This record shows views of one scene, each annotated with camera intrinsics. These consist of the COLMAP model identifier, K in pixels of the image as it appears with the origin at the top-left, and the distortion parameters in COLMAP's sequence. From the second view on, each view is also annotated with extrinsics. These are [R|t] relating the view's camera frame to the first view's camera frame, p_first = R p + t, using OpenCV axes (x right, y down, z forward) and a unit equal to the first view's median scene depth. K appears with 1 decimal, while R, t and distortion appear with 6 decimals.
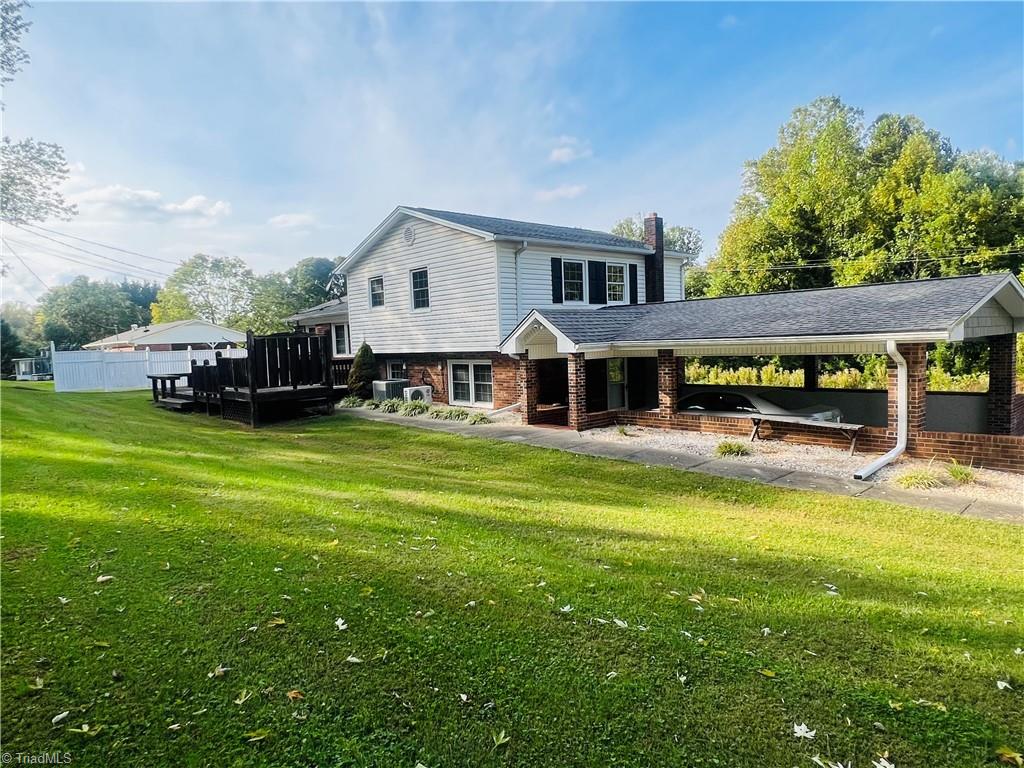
lens RADIAL K [[635.1, 0, 511.7], [0, 635.1, 383.6], [0, 0, 1]] dist [-0.020507, 0.003479]
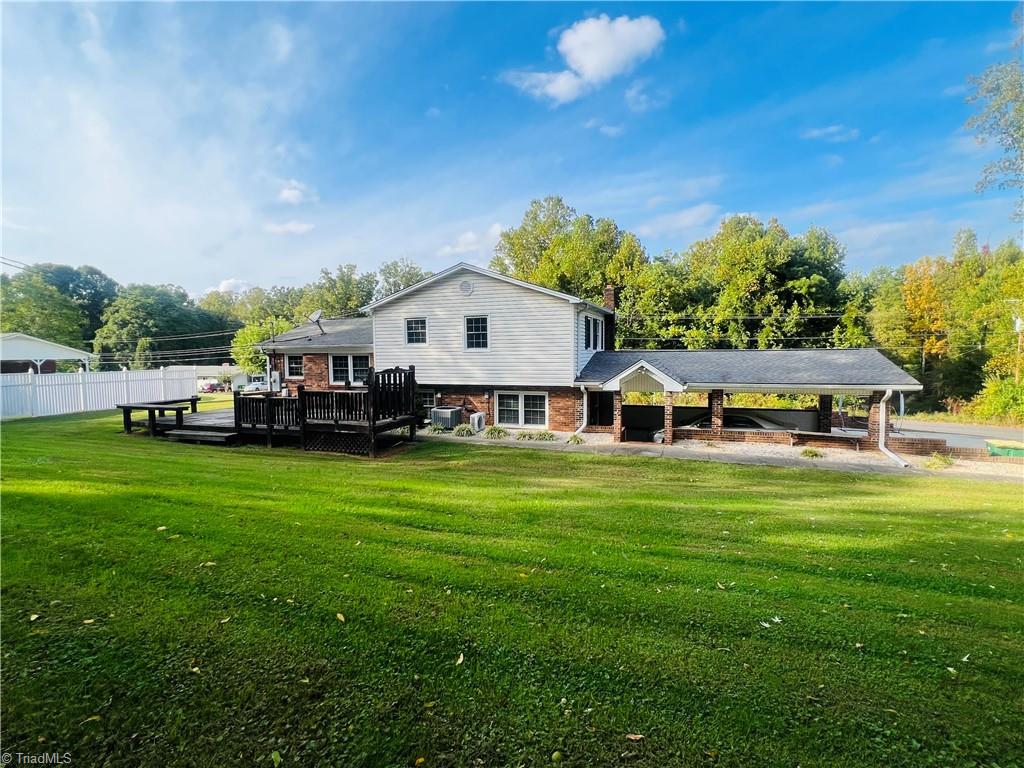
lens RADIAL K [[505.1, 0, 510.8], [0, 505.1, 386.3], [0, 0, 1]] dist [0.006518, -0.000247]
pose [[0.879481, -0.002779, 0.475926, -0.536026], [0.008067, 0.999926, -0.009068, -0.036334], [-0.475866, 0.011815, 0.879439, 0.119677]]
